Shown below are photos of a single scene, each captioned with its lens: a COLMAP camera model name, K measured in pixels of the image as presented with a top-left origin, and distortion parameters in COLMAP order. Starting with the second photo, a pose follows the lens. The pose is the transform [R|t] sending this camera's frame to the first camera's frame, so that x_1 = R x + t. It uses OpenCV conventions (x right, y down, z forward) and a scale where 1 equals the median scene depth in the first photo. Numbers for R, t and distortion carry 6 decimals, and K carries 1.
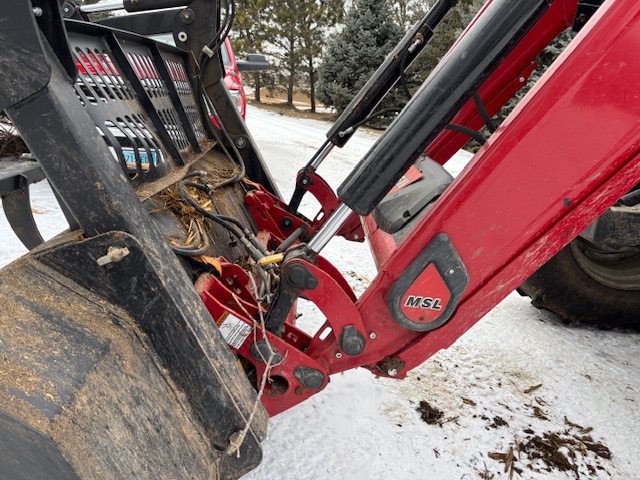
lens RADIAL K [[491.0, 0, 318.7], [0, 491.0, 230.2], [0, 0, 1]] dist [0.045935, -0.057414]
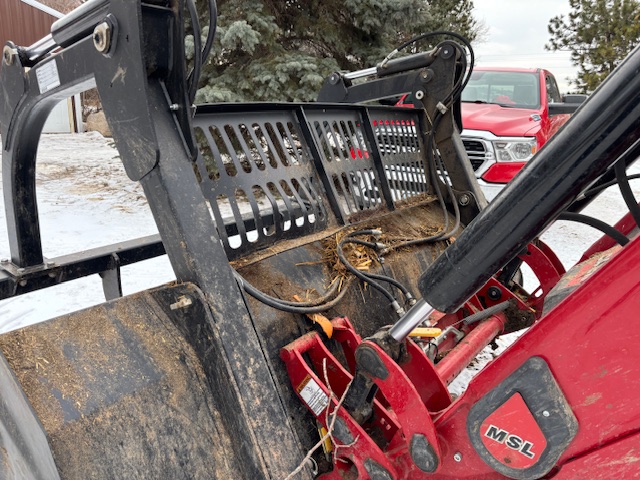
lens RADIAL K [[491.0, 0, 318.7], [0, 491.0, 230.2], [0, 0, 1]] dist [0.045935, -0.057414]
pose [[0.782266, 0.115293, -0.612182, 0.429852], [-0.158885, 0.987149, -0.017117, -0.120198], [0.602342, 0.110656, 0.790531, 0.177792]]
